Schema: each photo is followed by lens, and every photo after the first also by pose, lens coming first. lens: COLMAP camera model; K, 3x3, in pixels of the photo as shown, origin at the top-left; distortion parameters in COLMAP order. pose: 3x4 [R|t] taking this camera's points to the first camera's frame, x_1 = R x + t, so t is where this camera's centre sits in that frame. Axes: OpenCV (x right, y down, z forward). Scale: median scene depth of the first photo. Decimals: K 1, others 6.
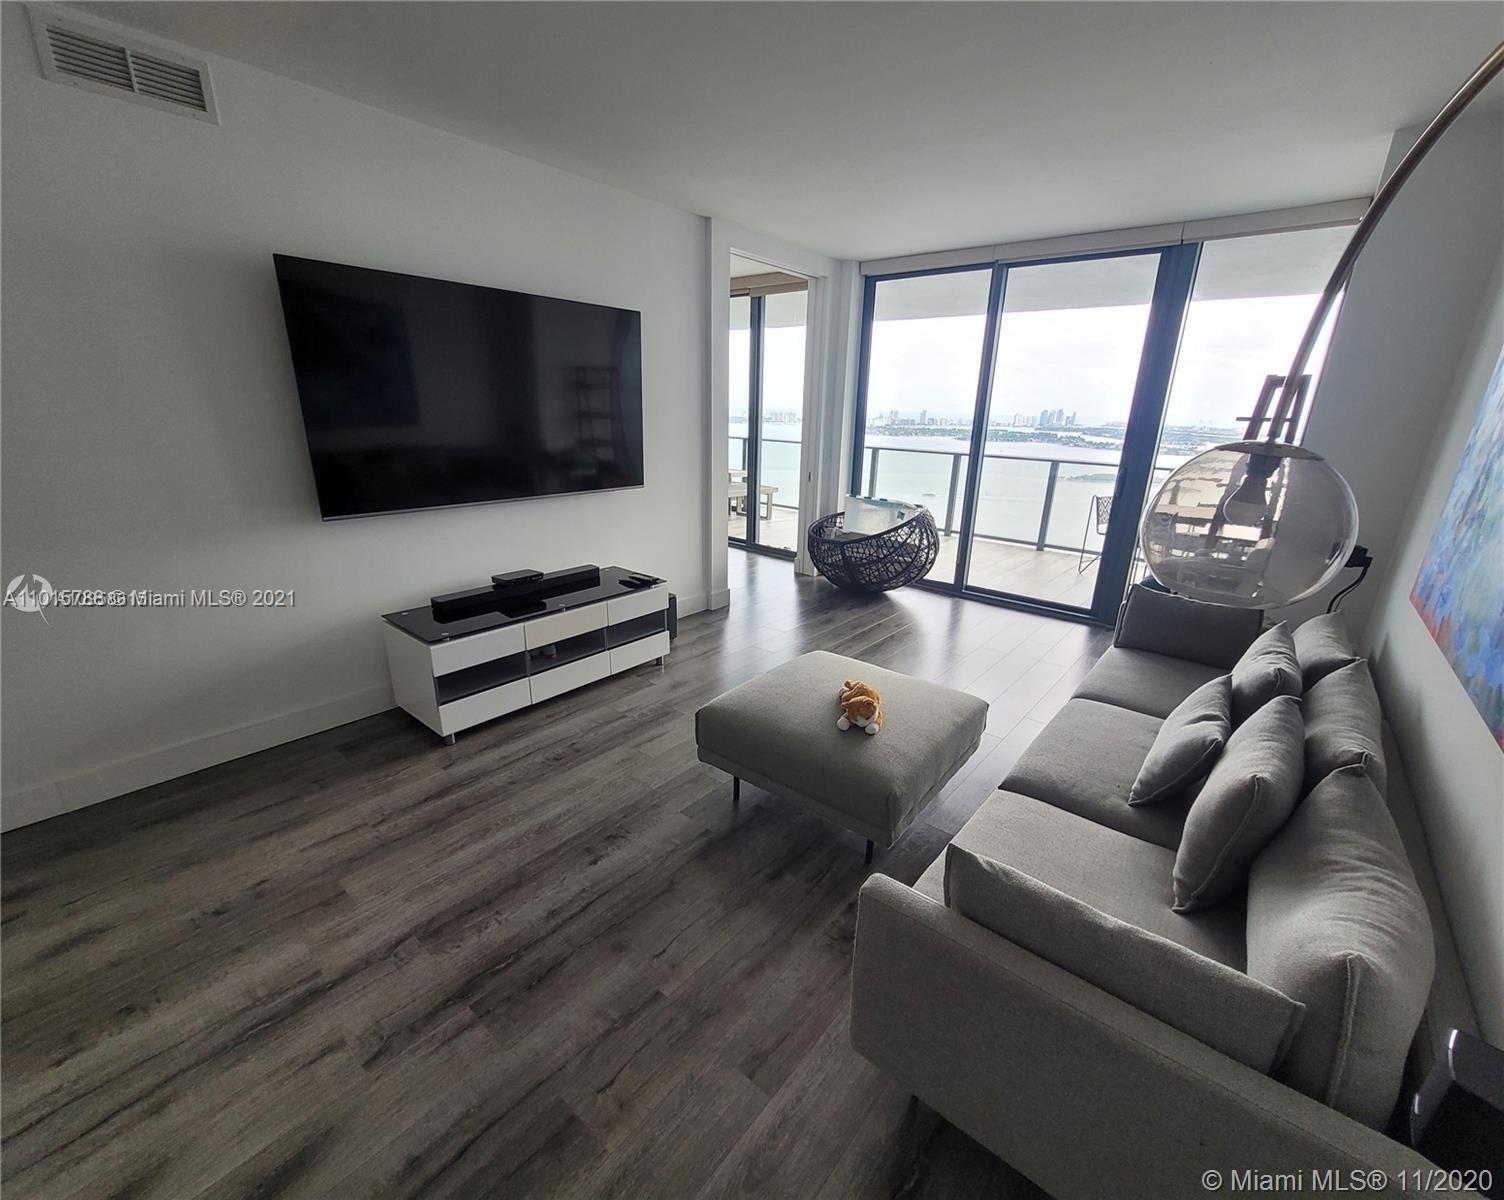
lens RADIAL K [[632.2, 0, 760.2], [0, 632.2, 601.1], [0, 0, 1]] dist [0.002561, 0.001296]
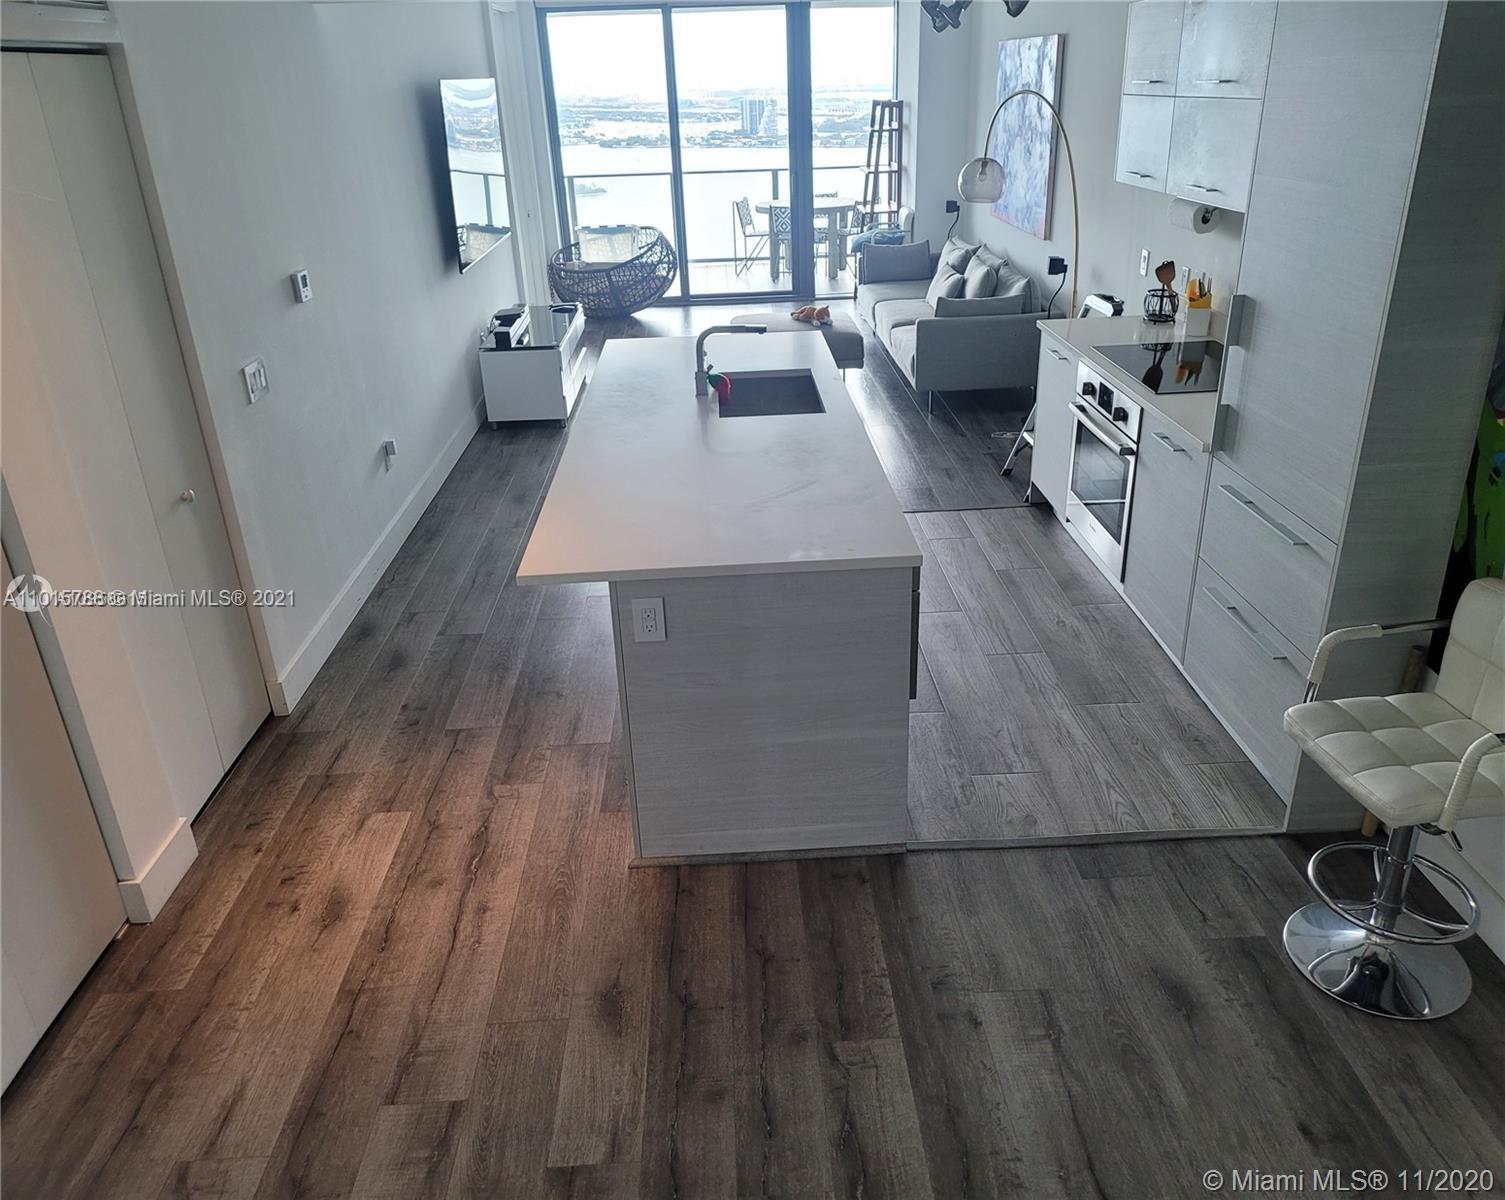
lens RADIAL K [[1135.9, 0, 745.2], [0, 1135.9, 606.3], [0, 0, 1]] dist [0.012954, 0.001348]
pose [[0.745910, -0.327941, 0.579718, -0.999821], [0.247077, 0.944523, 0.216400, 0.088366], [-0.618523, -0.018180, 0.785556, -0.688070]]
